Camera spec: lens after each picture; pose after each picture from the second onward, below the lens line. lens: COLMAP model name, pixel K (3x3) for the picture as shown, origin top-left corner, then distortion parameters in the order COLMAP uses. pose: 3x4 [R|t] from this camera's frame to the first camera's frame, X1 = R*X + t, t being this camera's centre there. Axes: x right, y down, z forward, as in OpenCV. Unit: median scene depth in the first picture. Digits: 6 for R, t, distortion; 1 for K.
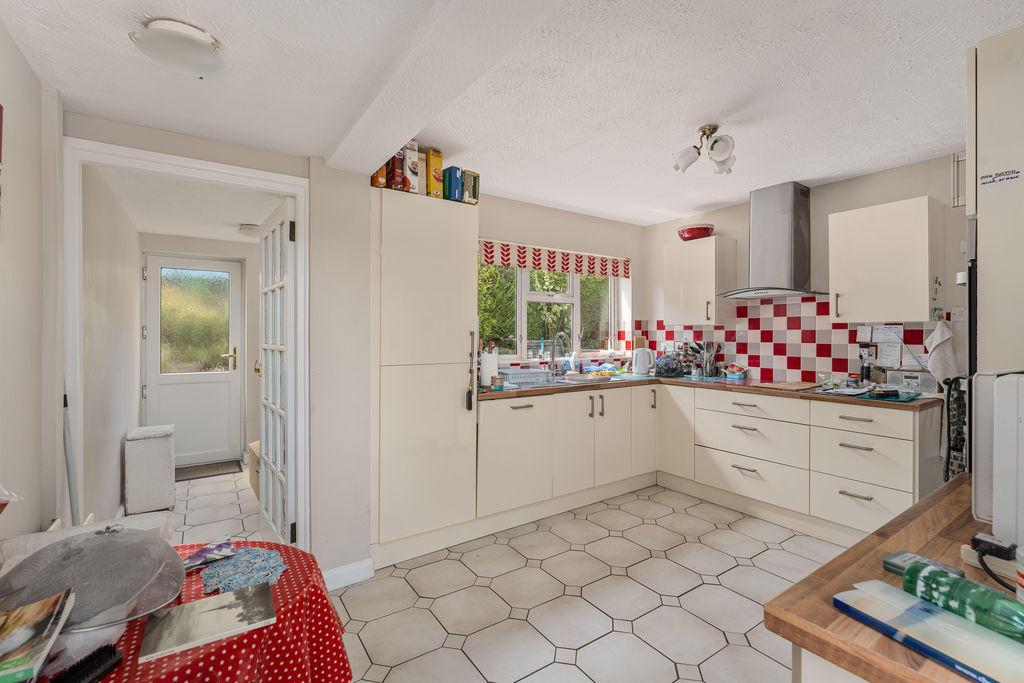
lens RADIAL K [[458.6, 0, 505.7], [0, 458.6, 336.3], [0, 0, 1]] dist [0.000042, 0.000120]
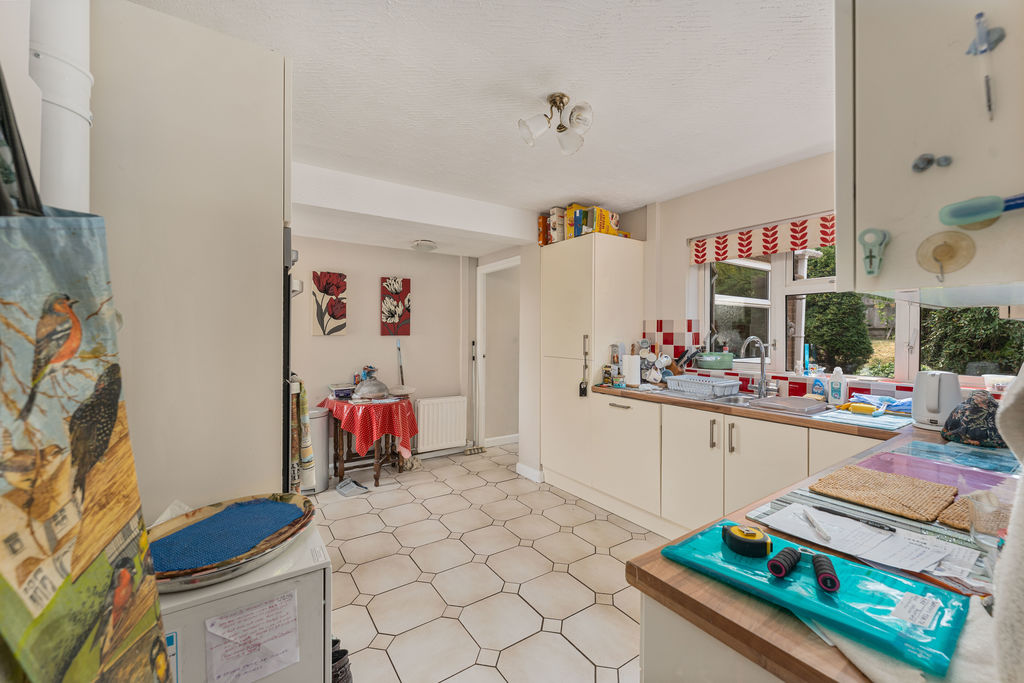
lens RADIAL K [[415.0, 0, 519.5], [0, 415.0, 335.5], [0, 0, 1]] dist [-0.001593, -0.000057]
pose [[-0.000639, -0.001620, -0.999998, 1.095687], [-0.014579, 0.999892, -0.001610, -0.003748], [0.999894, 0.014578, -0.000663, 0.840301]]
